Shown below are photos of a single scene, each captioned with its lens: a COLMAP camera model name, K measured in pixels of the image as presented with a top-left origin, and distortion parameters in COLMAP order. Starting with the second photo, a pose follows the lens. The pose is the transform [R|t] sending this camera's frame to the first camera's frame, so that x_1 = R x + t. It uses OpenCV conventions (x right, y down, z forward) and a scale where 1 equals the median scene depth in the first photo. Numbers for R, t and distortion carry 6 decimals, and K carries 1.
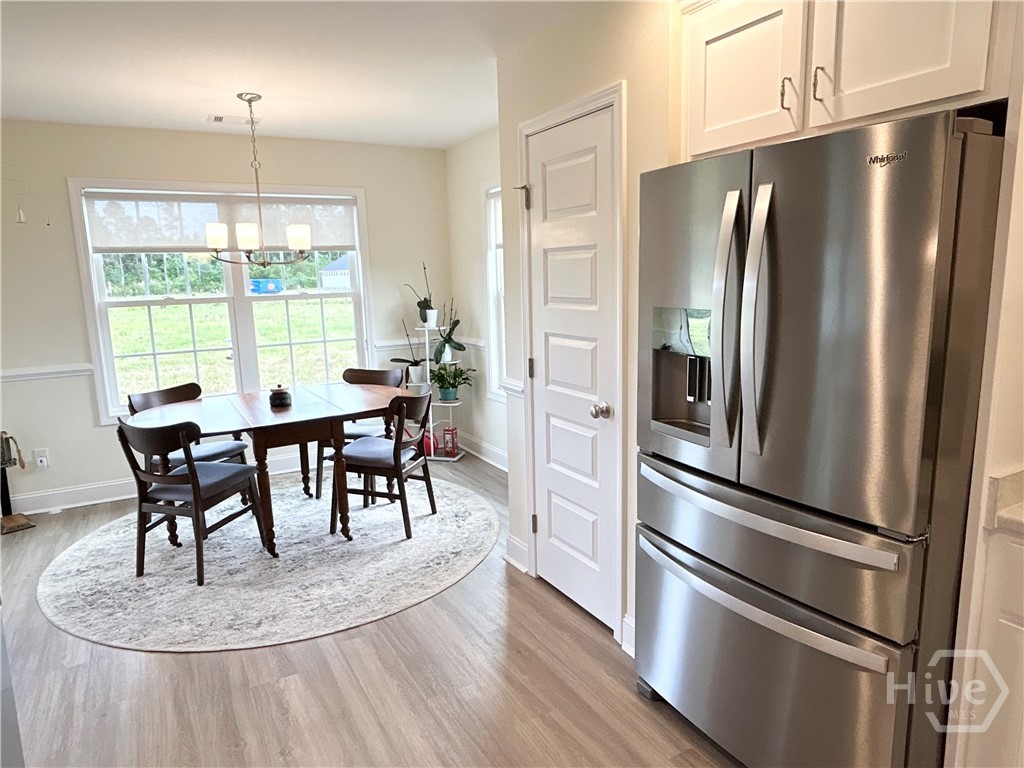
lens RADIAL K [[669.5, 0, 510.2], [0, 669.5, 381.5], [0, 0, 1]] dist [0.002299, -0.004551]
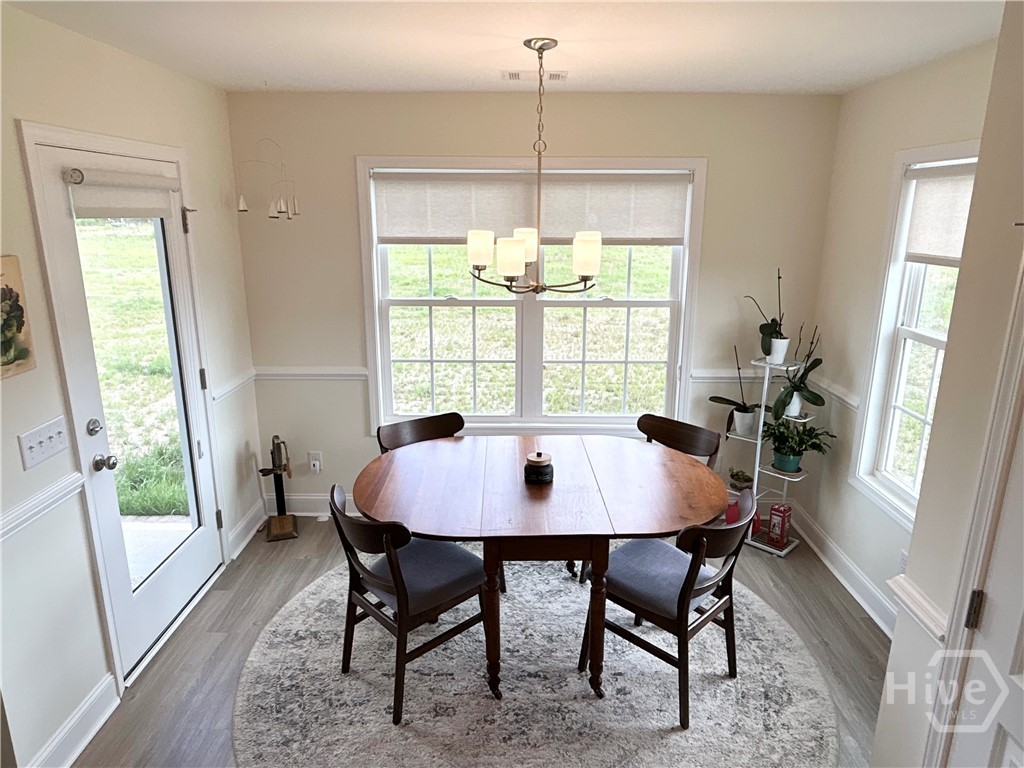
lens RADIAL K [[669.5, 0, 503.3], [0, 669.5, 390.8], [0, 0, 1]] dist [0.002299, -0.004551]
pose [[0.870786, 0.156594, -0.466057, -0.042232], [-0.107674, 0.985651, 0.129997, -0.132428], [0.479727, -0.063018, 0.875152, 0.298552]]
